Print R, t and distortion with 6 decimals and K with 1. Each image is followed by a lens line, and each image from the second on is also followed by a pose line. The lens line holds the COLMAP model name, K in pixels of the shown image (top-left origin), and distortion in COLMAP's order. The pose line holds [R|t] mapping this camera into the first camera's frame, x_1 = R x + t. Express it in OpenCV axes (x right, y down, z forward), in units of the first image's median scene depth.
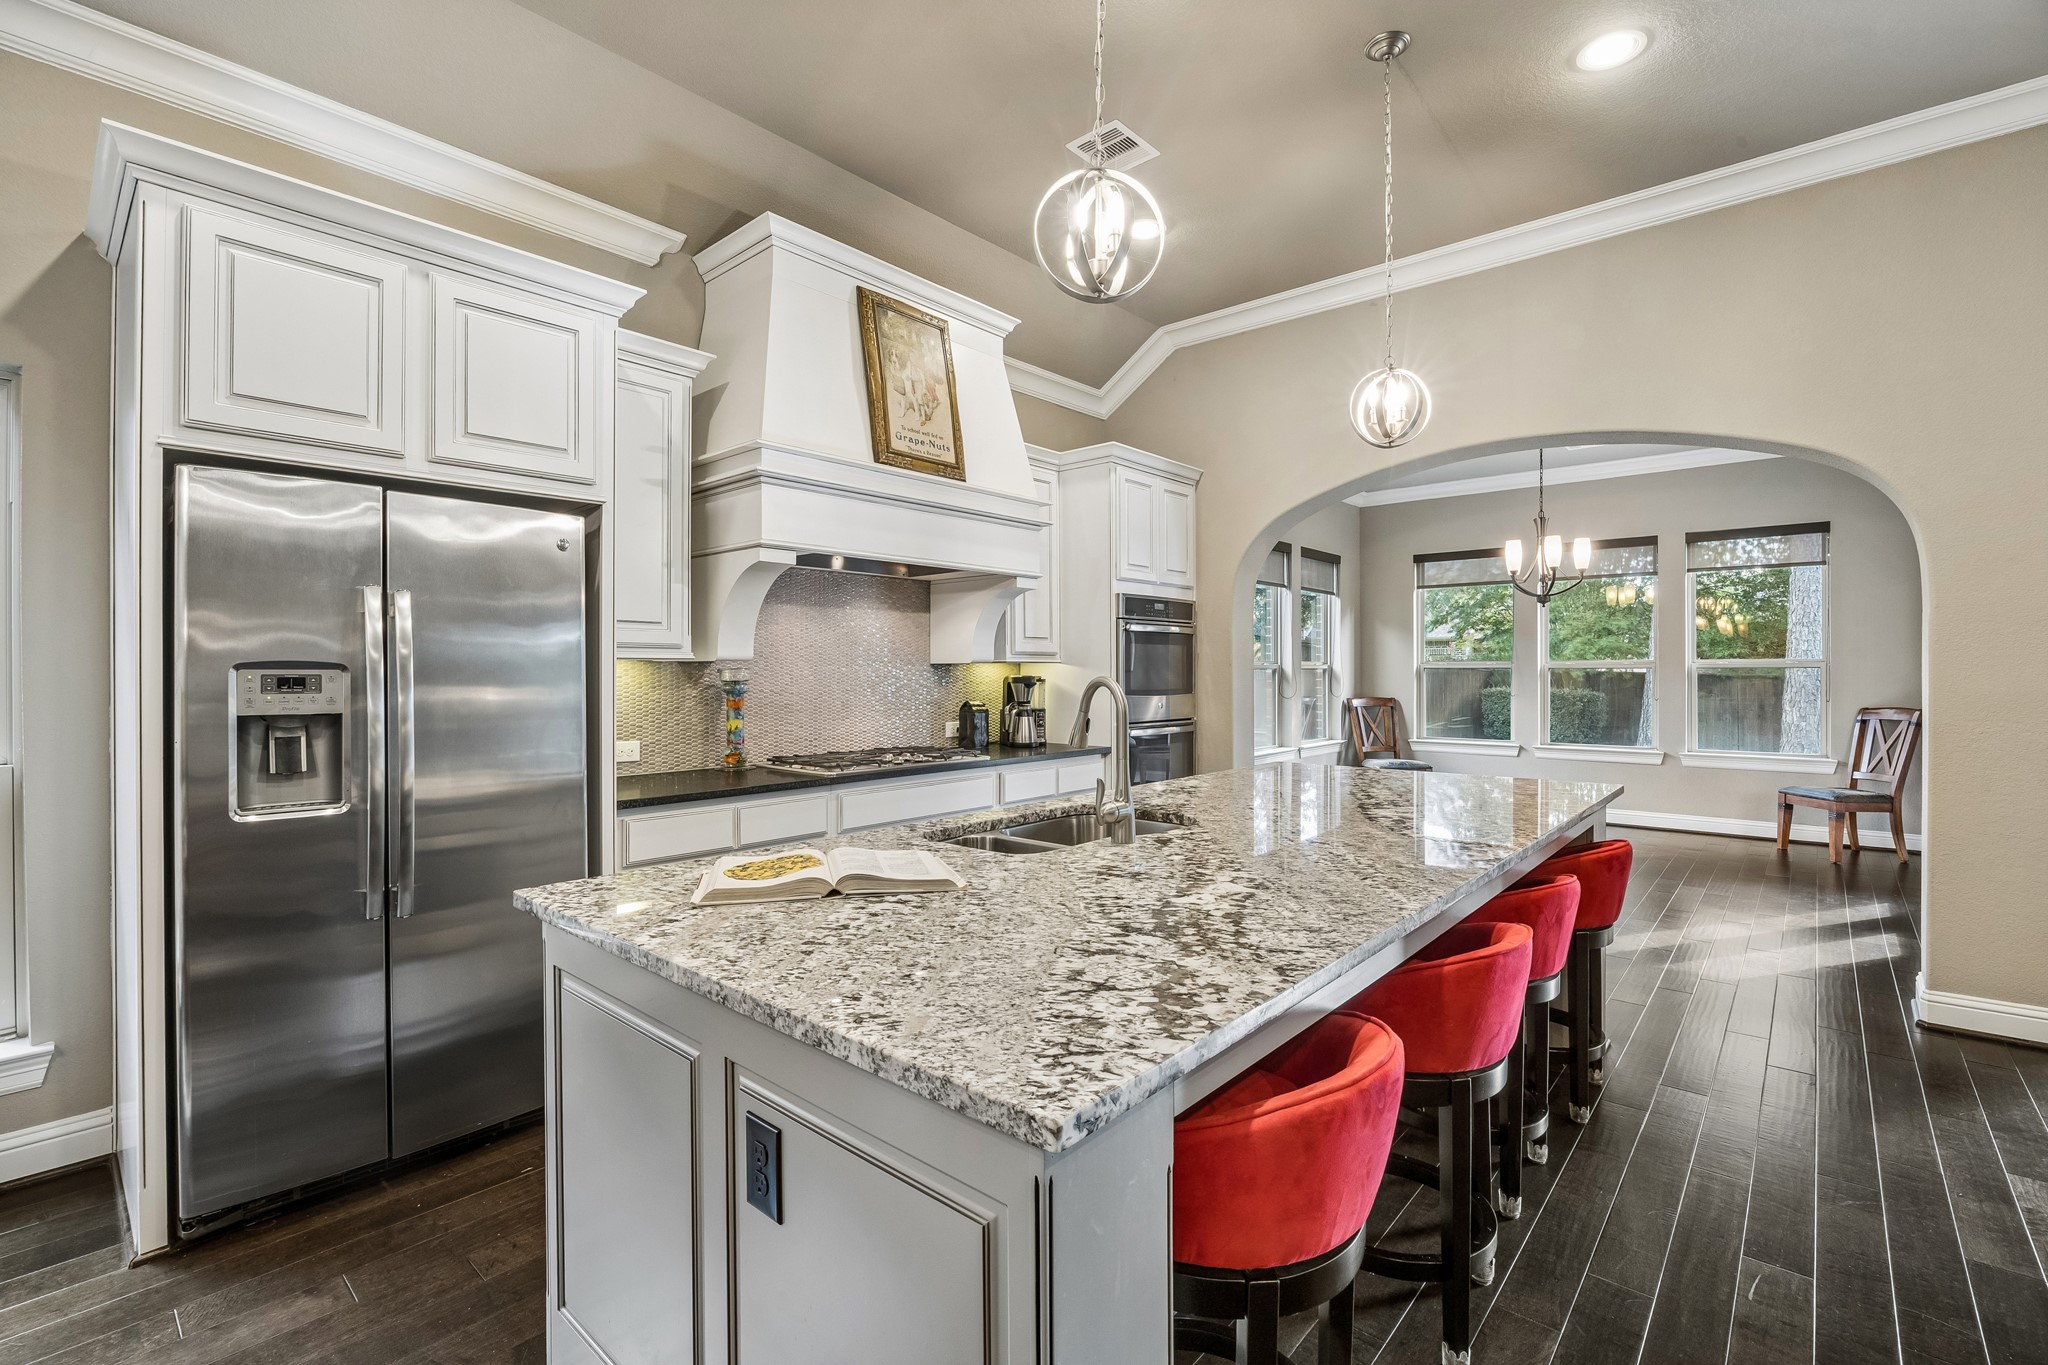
lens RADIAL K [[927.7, 0, 1022.9], [0, 927.7, 673.7], [0, 0, 1]] dist [0.000217, 0.000177]
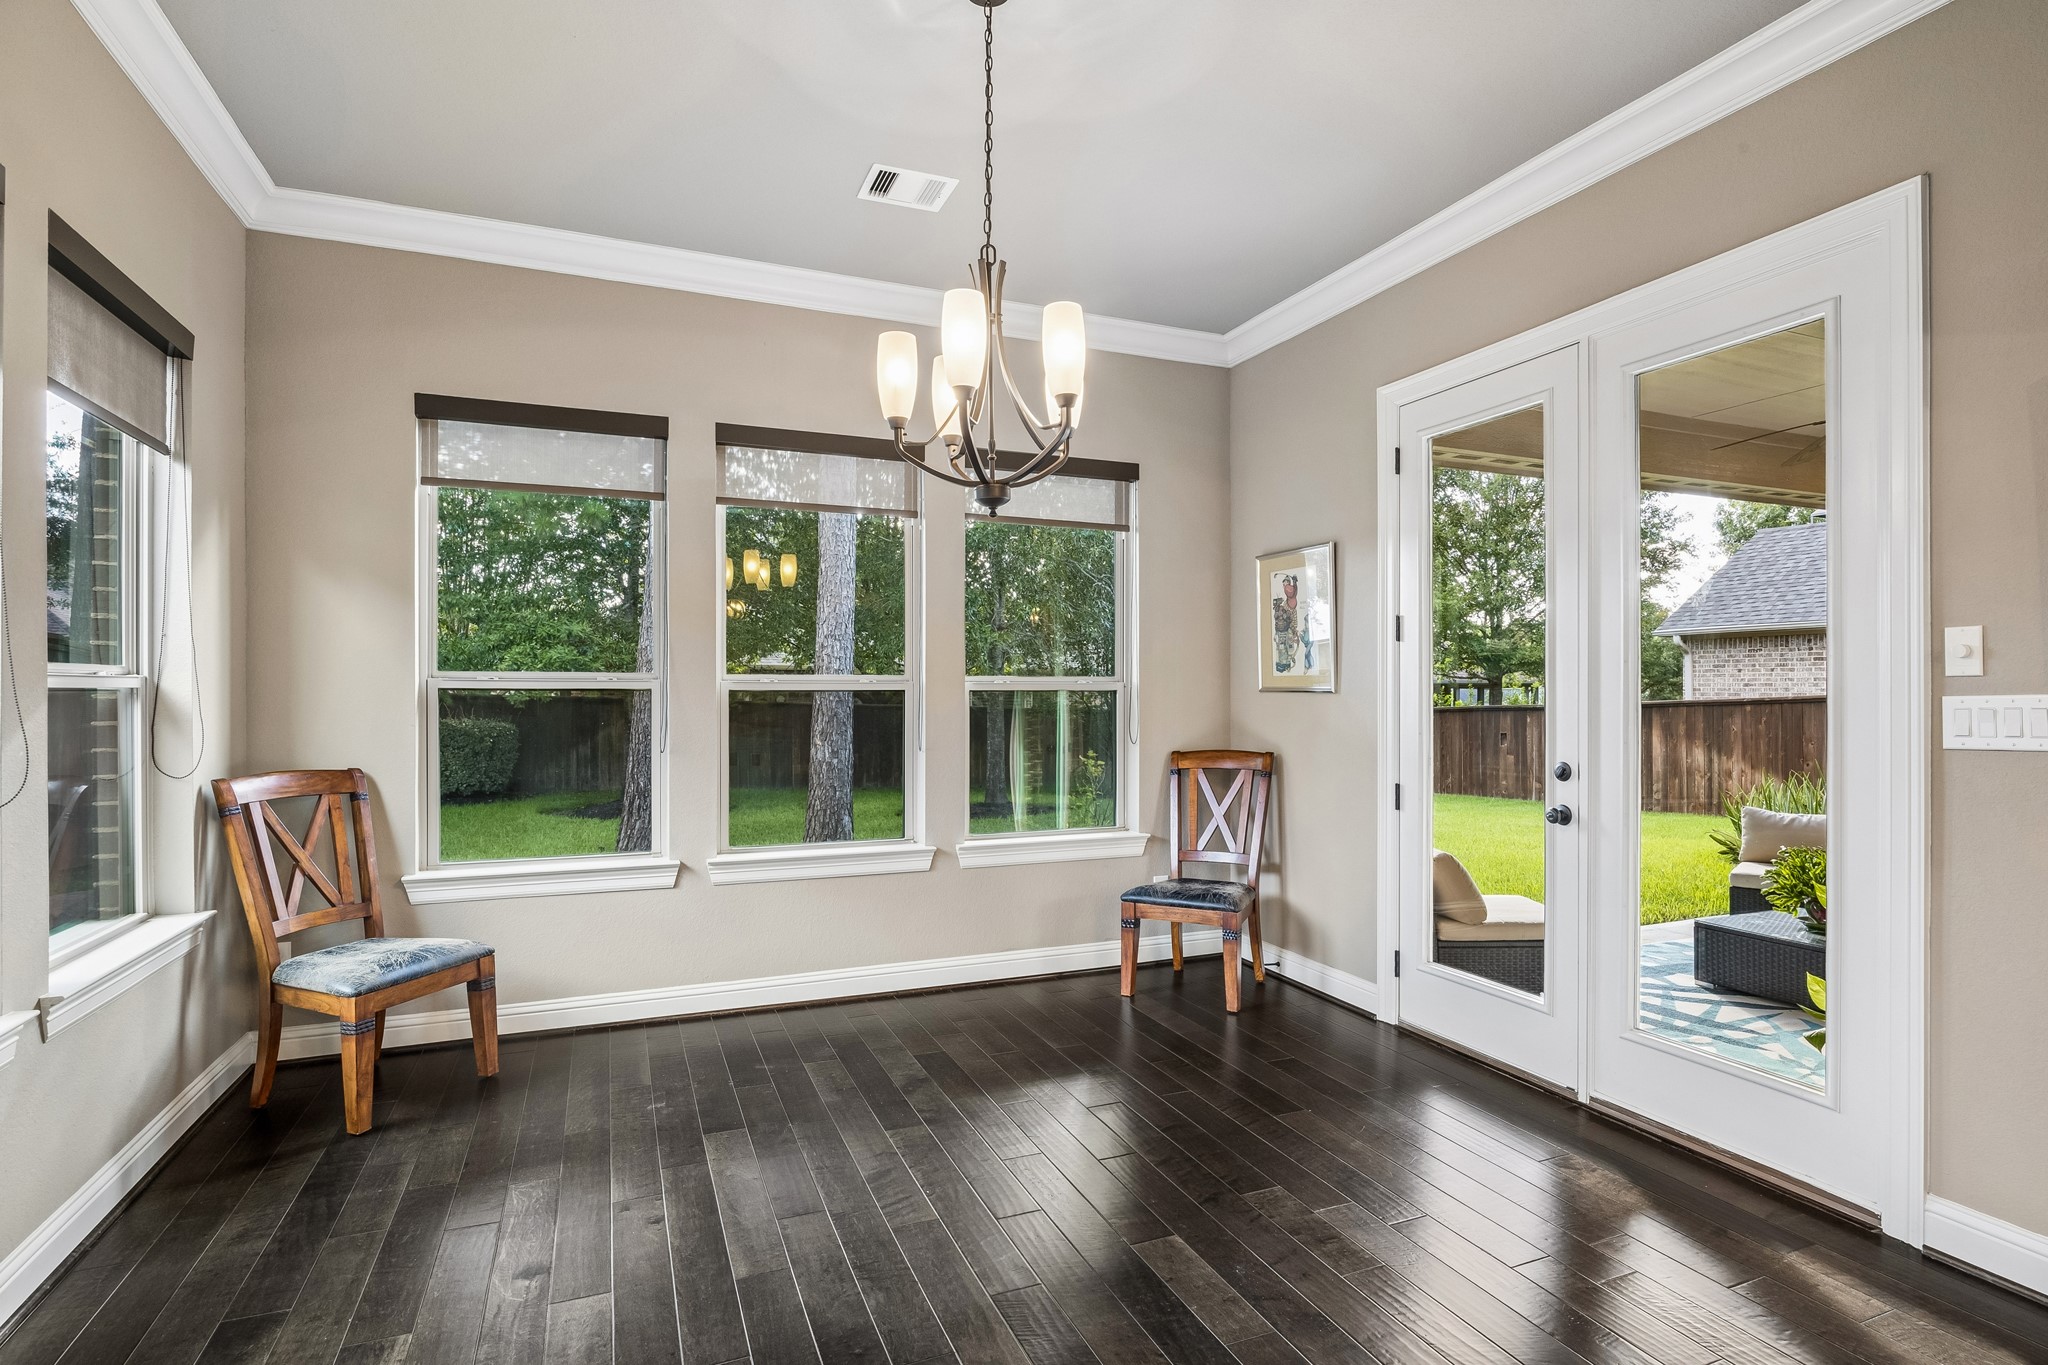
lens RADIAL K [[986.0, 0, 1016.0], [0, 986.0, 693.5], [0, 0, 1]] dist [-0.022929, 0.000079]
pose [[0.417529, 0.002937, 0.908659, 0.189506], [-0.001586, 0.999996, -0.002504, -0.003749], [-0.908662, -0.000396, 0.417532, 0.722565]]
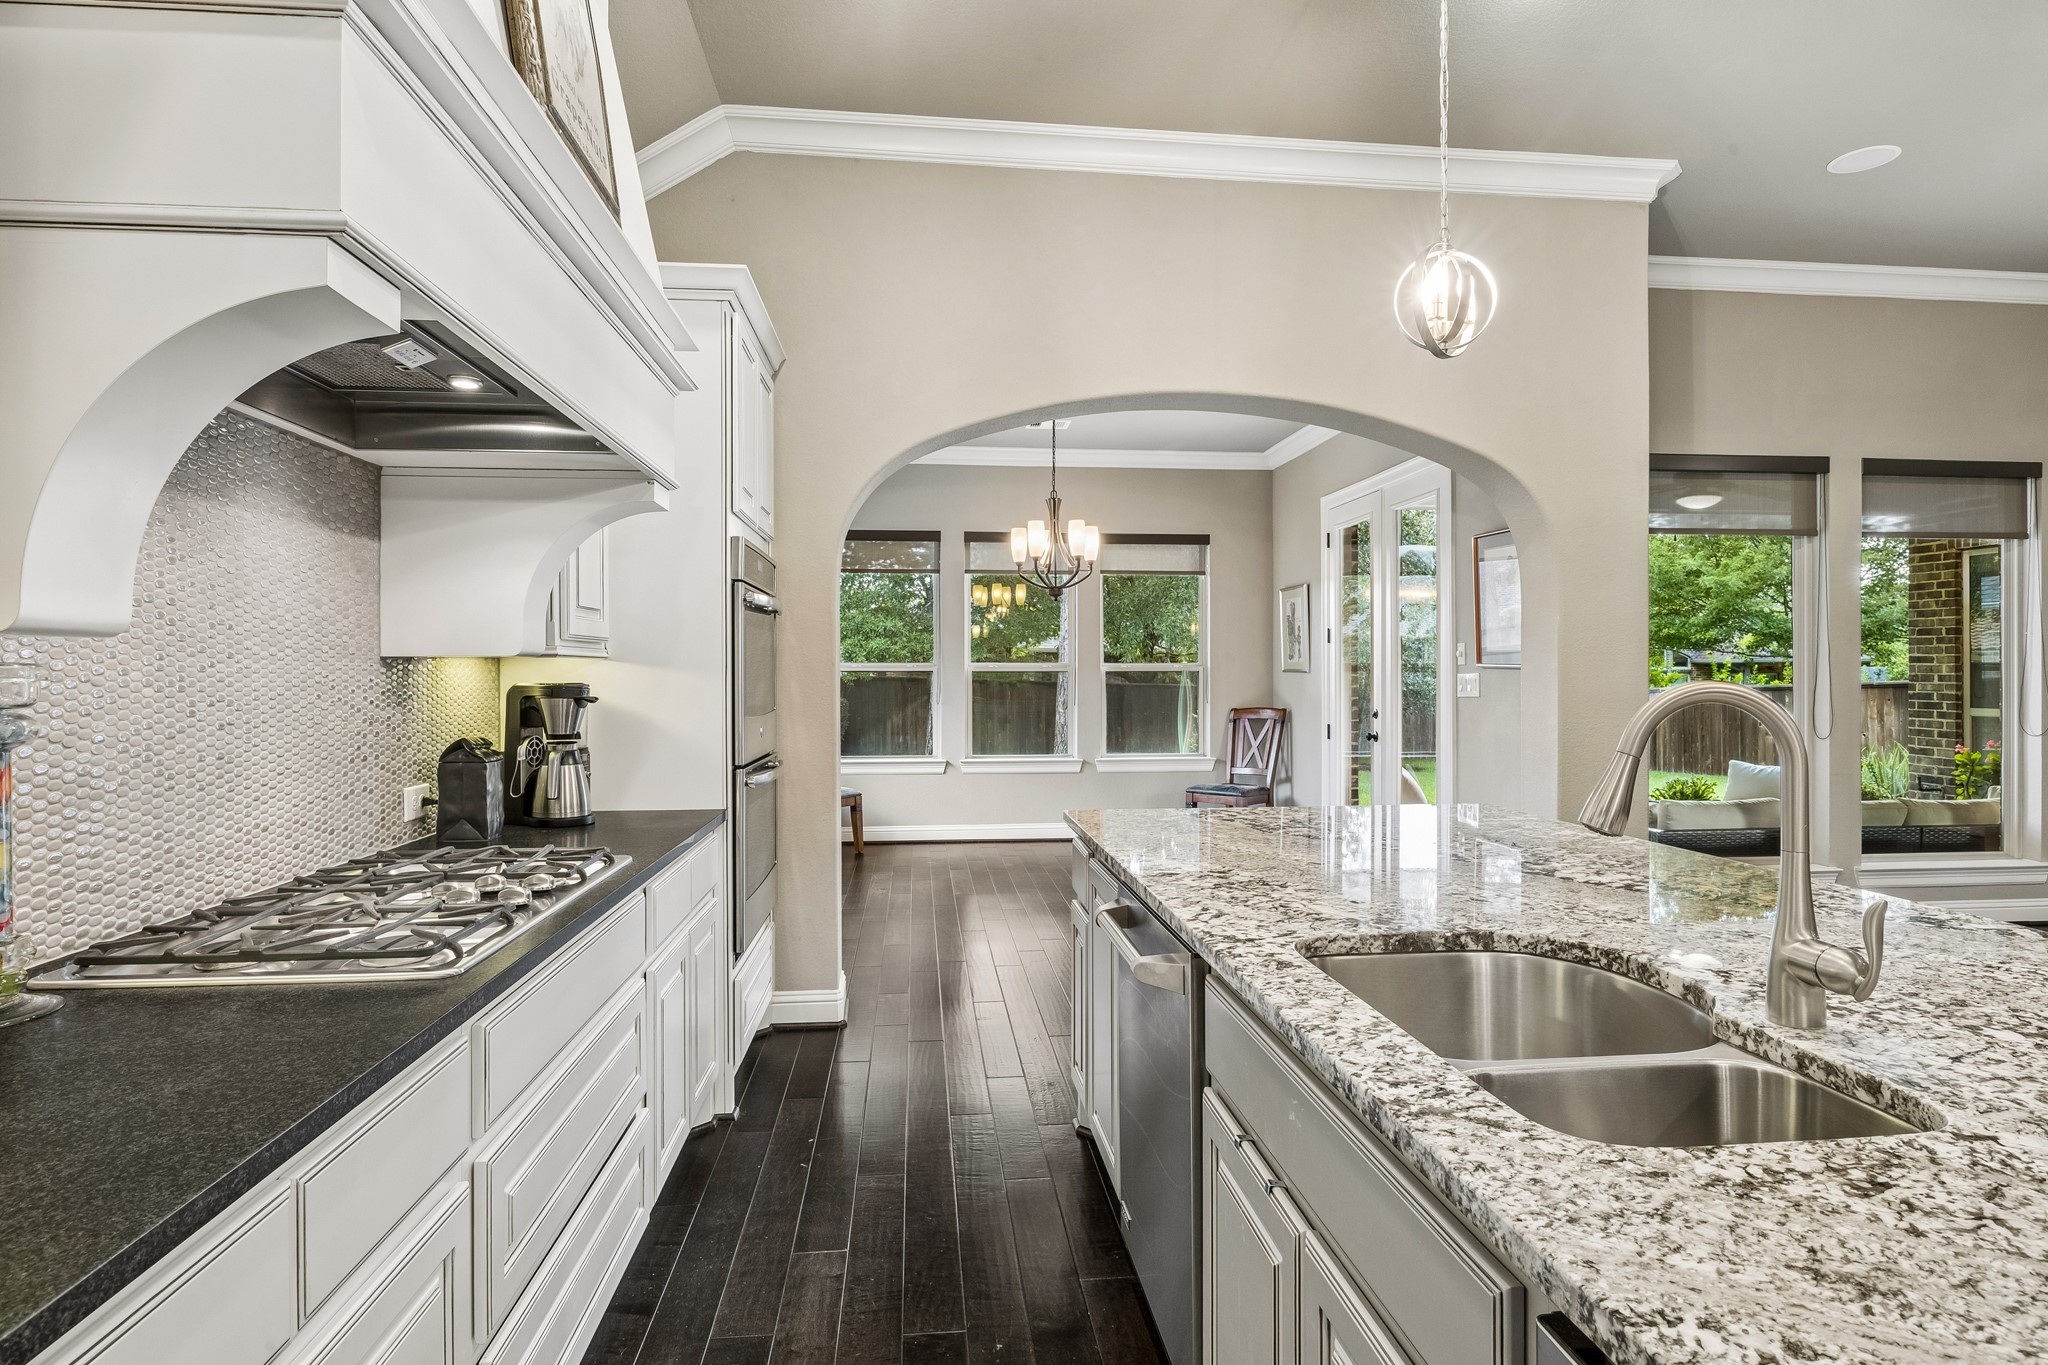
lens RADIAL K [[1077.3, 0, 1024.0], [0, 1077.3, 682.5], [0, 0, 1]] dist [-0.000661, -0.000213]
pose [[0.661504, -0.002913, 0.749936, -0.193651], [-0.000784, 0.999989, 0.004576, -0.000862], [-0.749941, -0.003616, 0.661494, 0.304608]]
